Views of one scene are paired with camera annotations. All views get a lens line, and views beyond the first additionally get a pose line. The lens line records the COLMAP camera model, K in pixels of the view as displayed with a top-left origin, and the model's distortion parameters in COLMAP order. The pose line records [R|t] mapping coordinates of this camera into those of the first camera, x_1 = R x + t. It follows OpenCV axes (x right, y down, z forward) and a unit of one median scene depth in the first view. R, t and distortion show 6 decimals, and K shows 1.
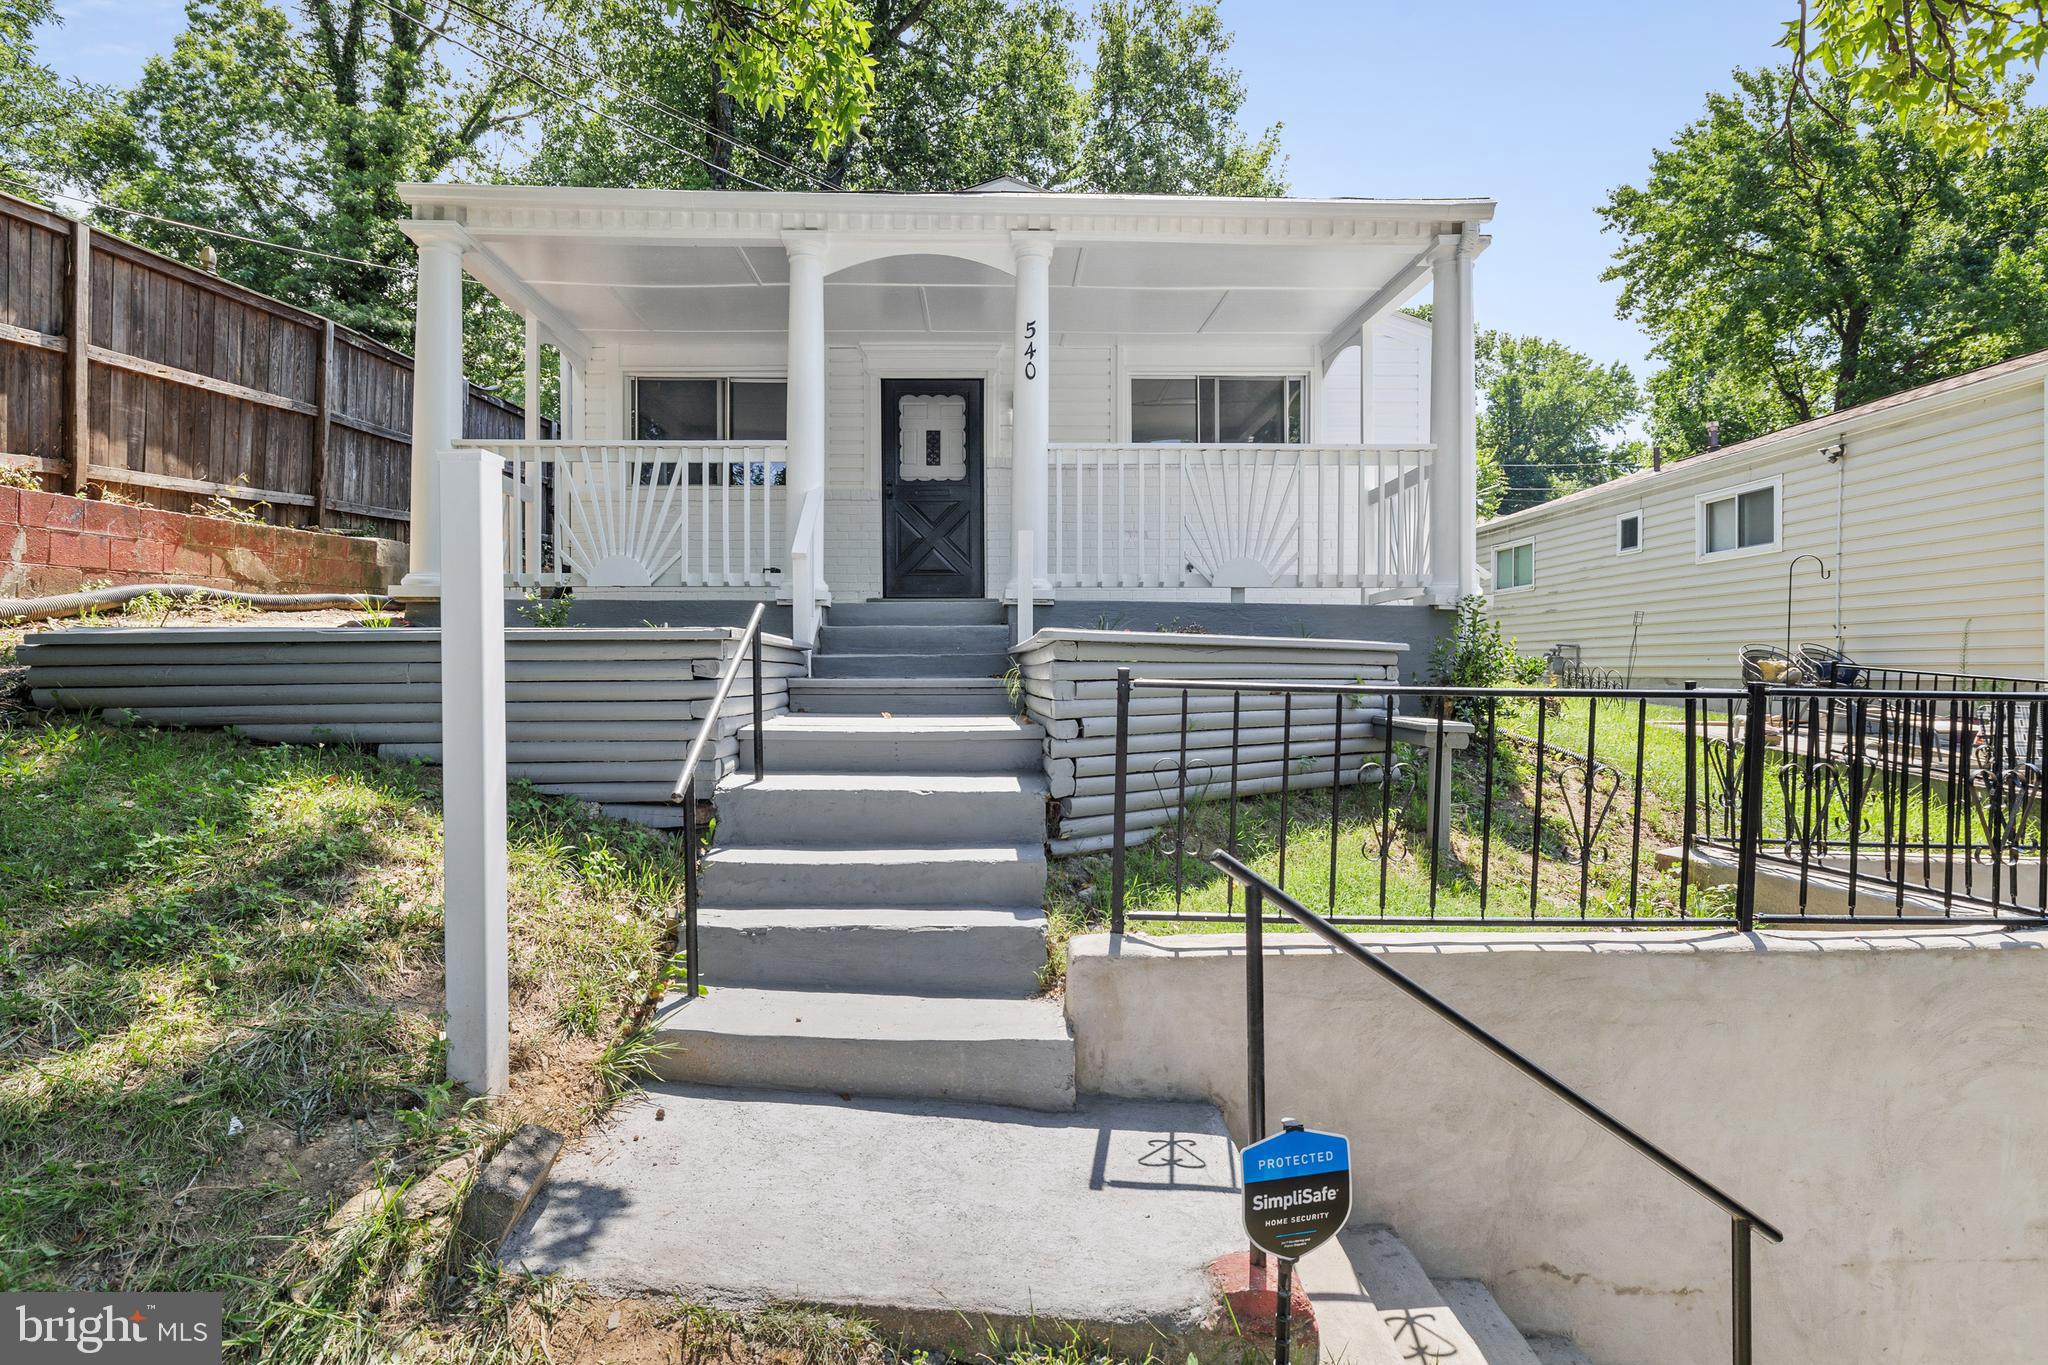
lens RADIAL K [[1084.0, 0, 1024.0], [0, 1084.0, 682.5], [0, 0, 1]] dist [-0.000607, 0.000246]
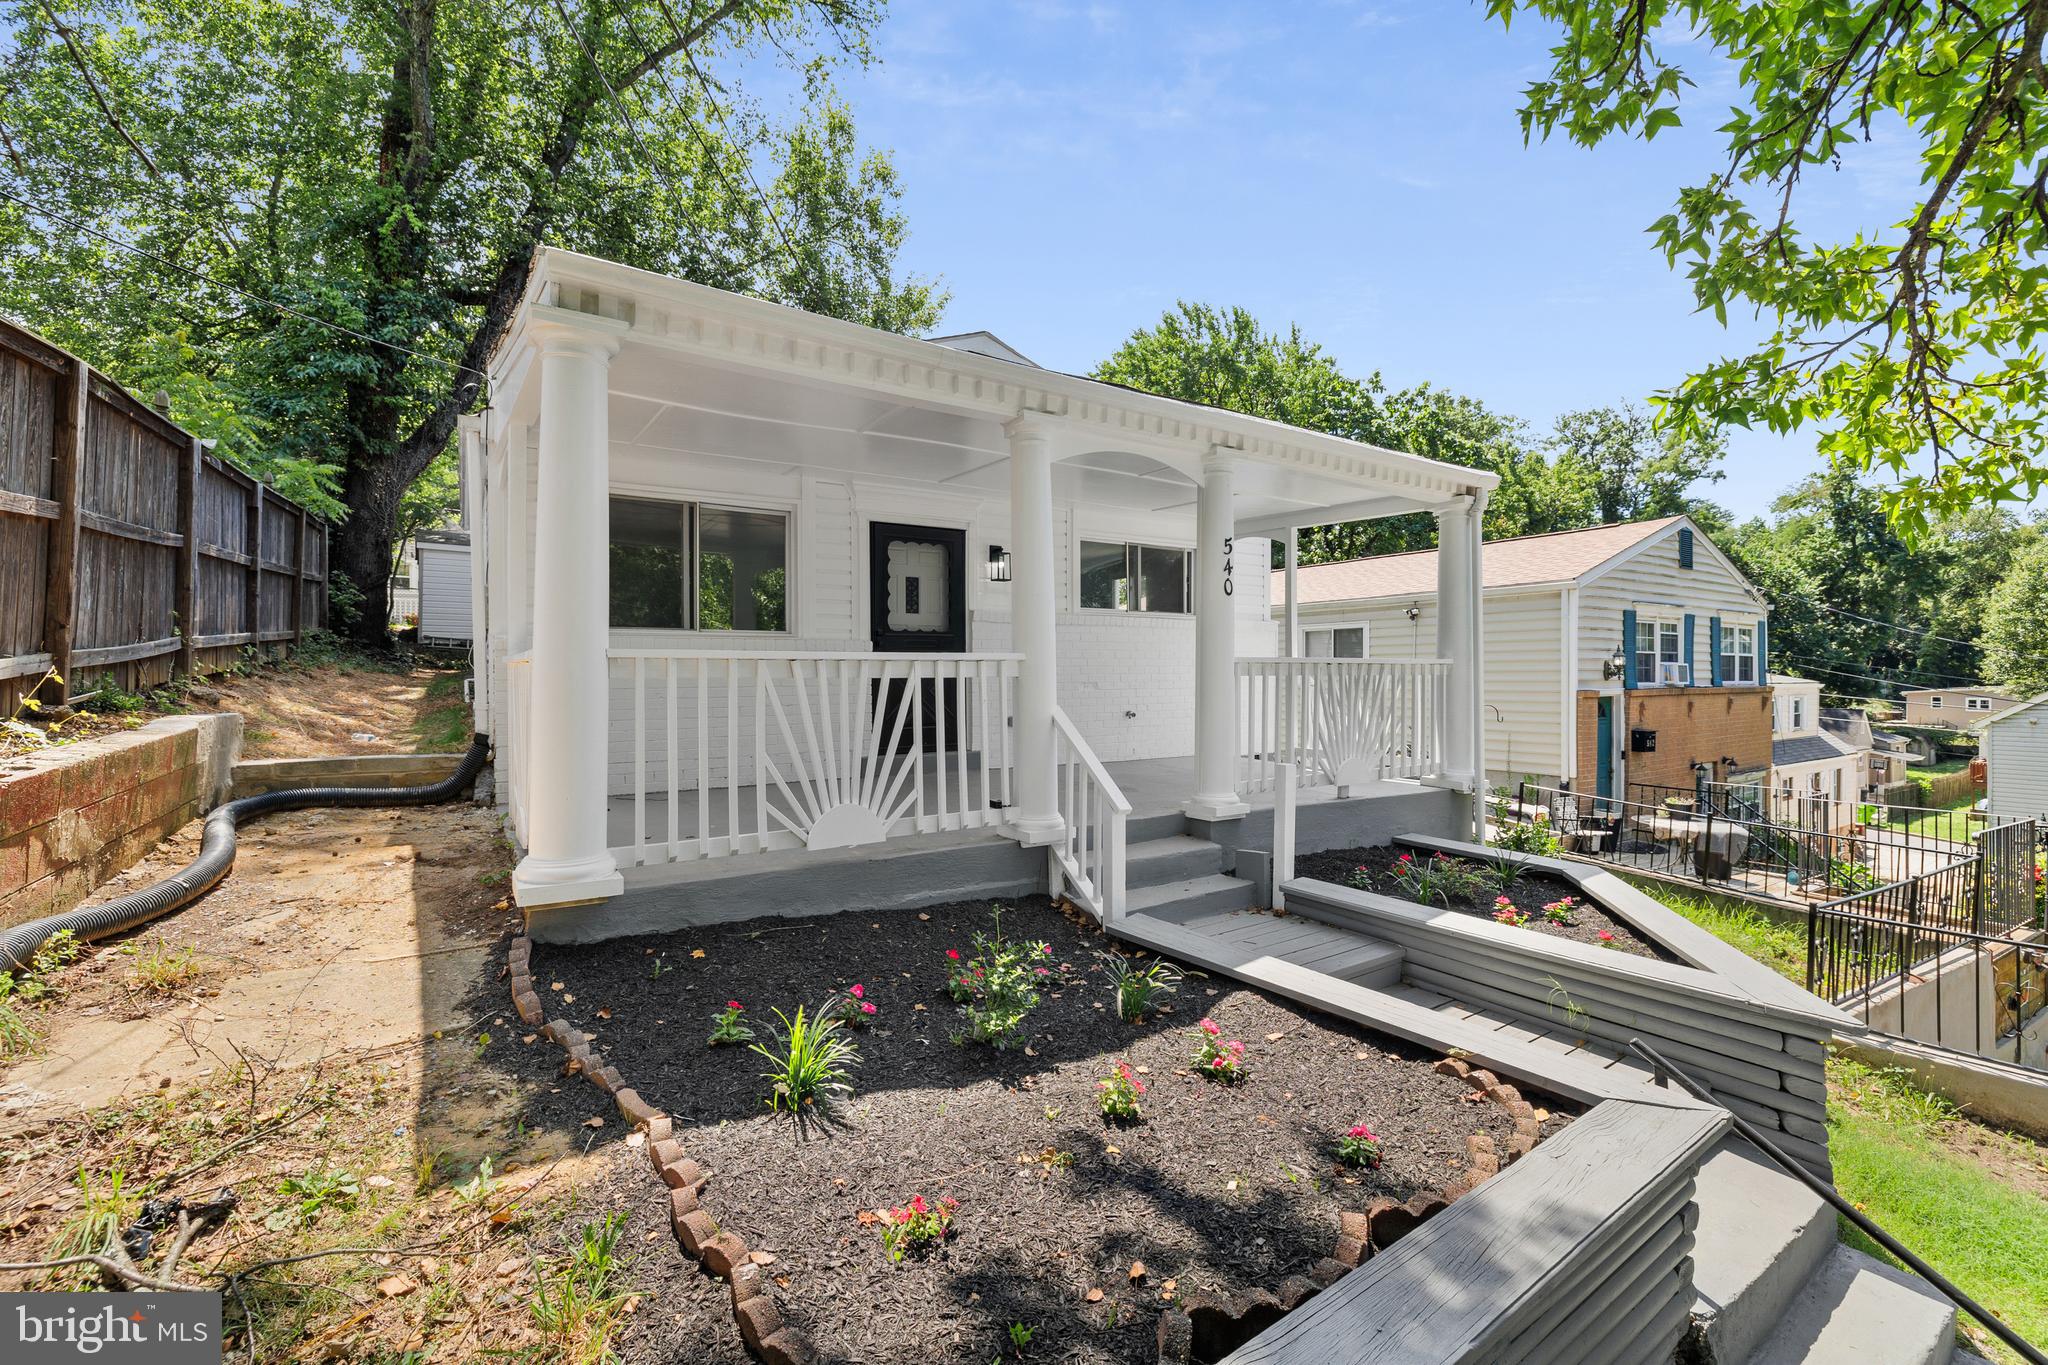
lens RADIAL K [[879.0, 0, 1018.2], [0, 879.0, 661.0], [0, 0, 1]] dist [0.001043, 0.000036]
pose [[0.855538, 0.010049, 0.517643, -0.410756], [0.000603, 0.999792, -0.020406, -0.143453], [-0.517740, 0.017771, 0.855353, 0.286374]]
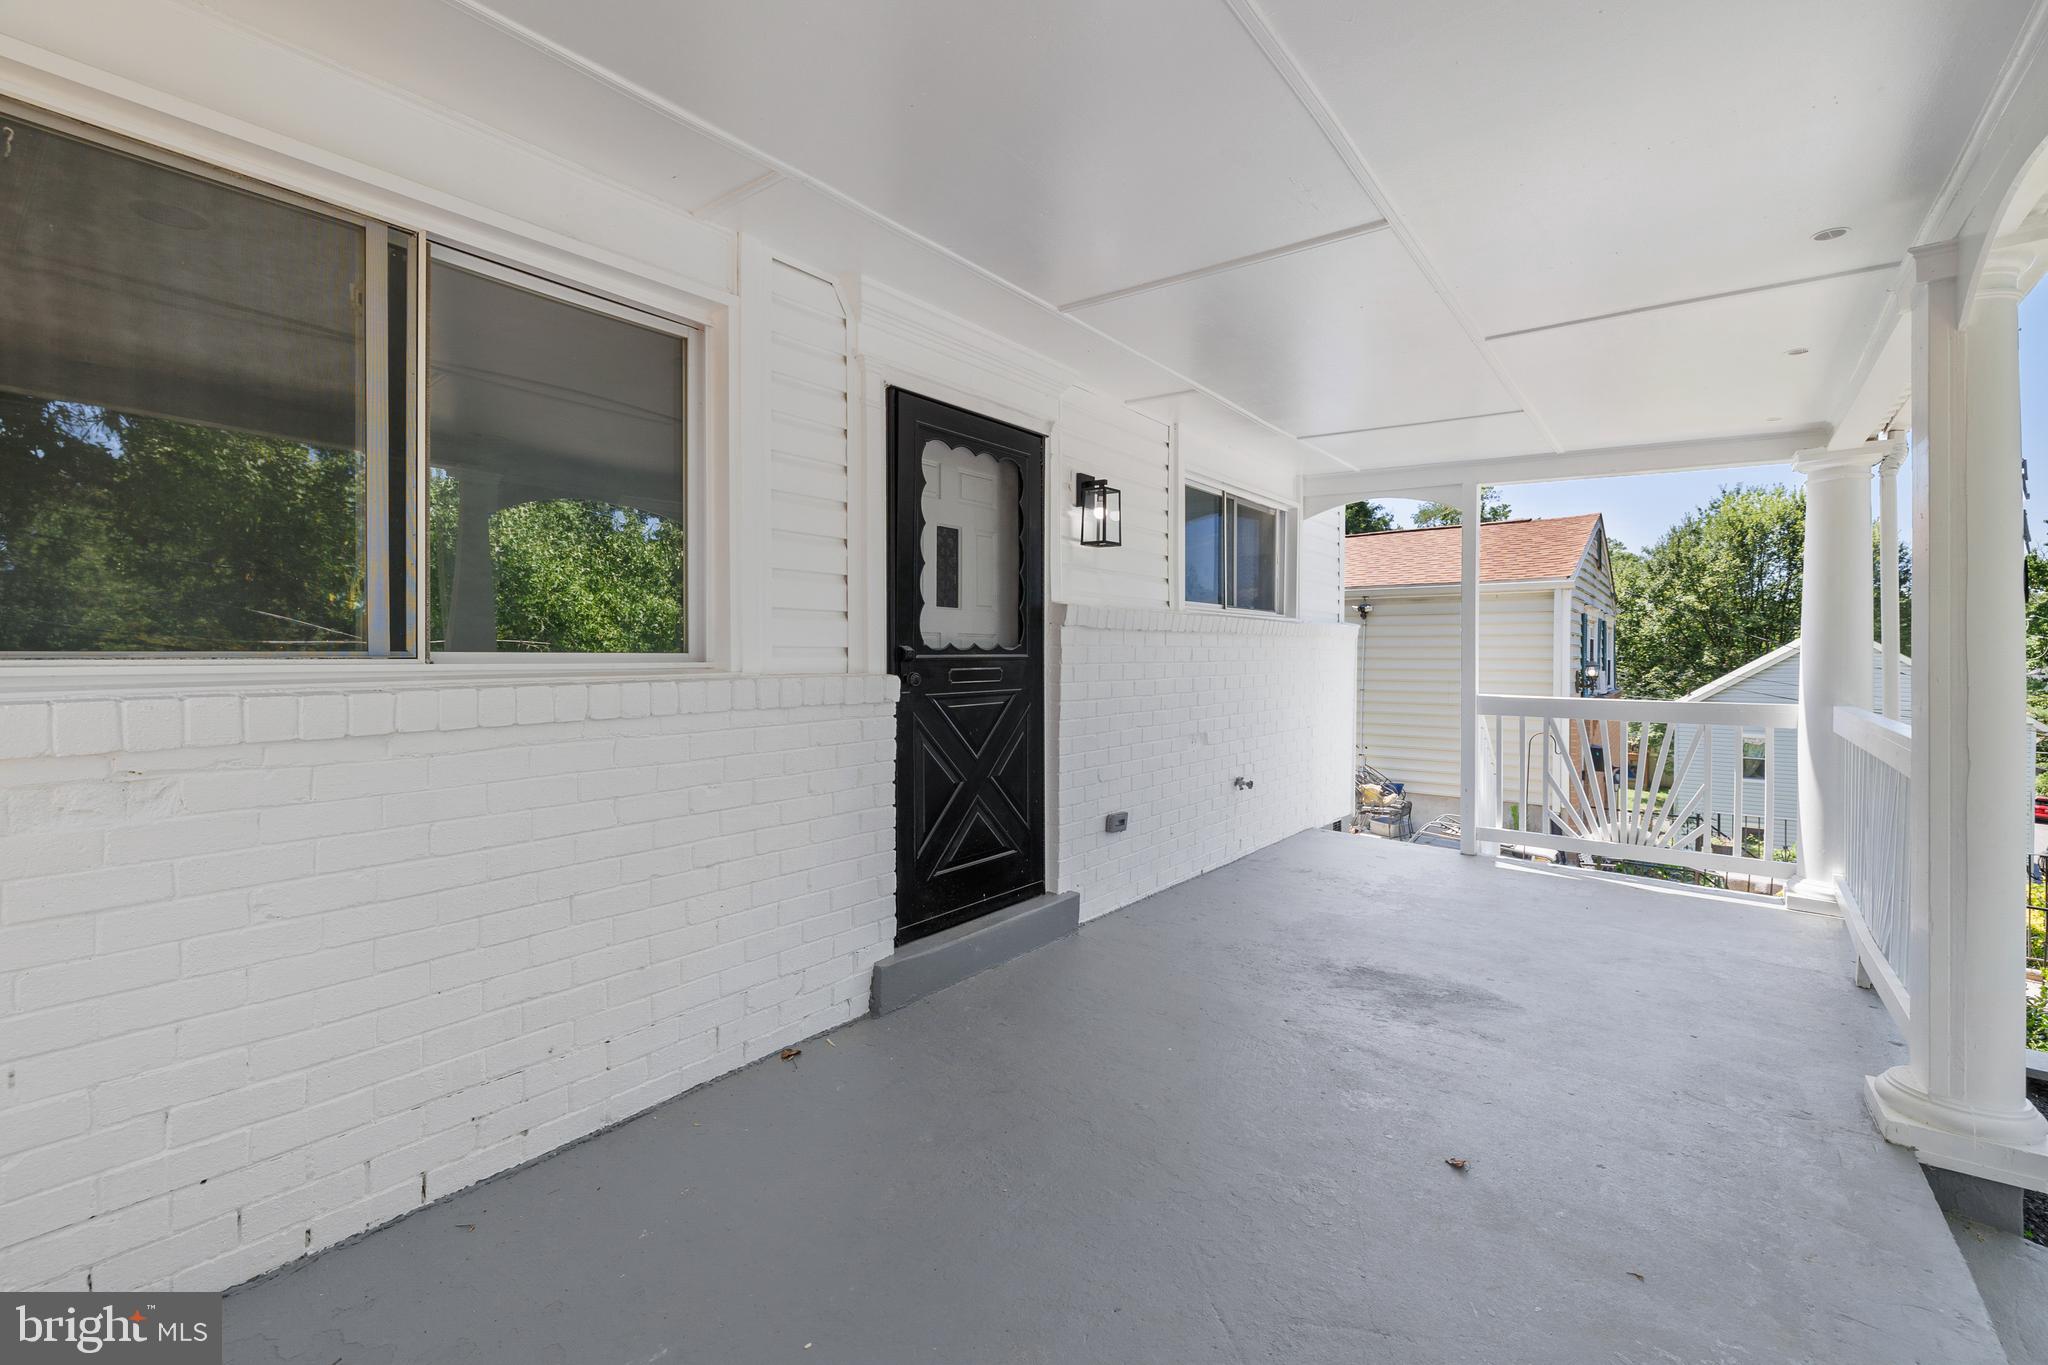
lens RADIAL K [[879.0, 0, 1018.2], [0, 879.0, 661.0], [0, 0, 1]] dist [0.001043, 0.000036]
pose [[0.661398, -0.000583, 0.750034, -0.332609], [0.005806, 0.999974, -0.004343, -0.179749], [-0.750012, 0.007227, 0.661384, 0.754536]]
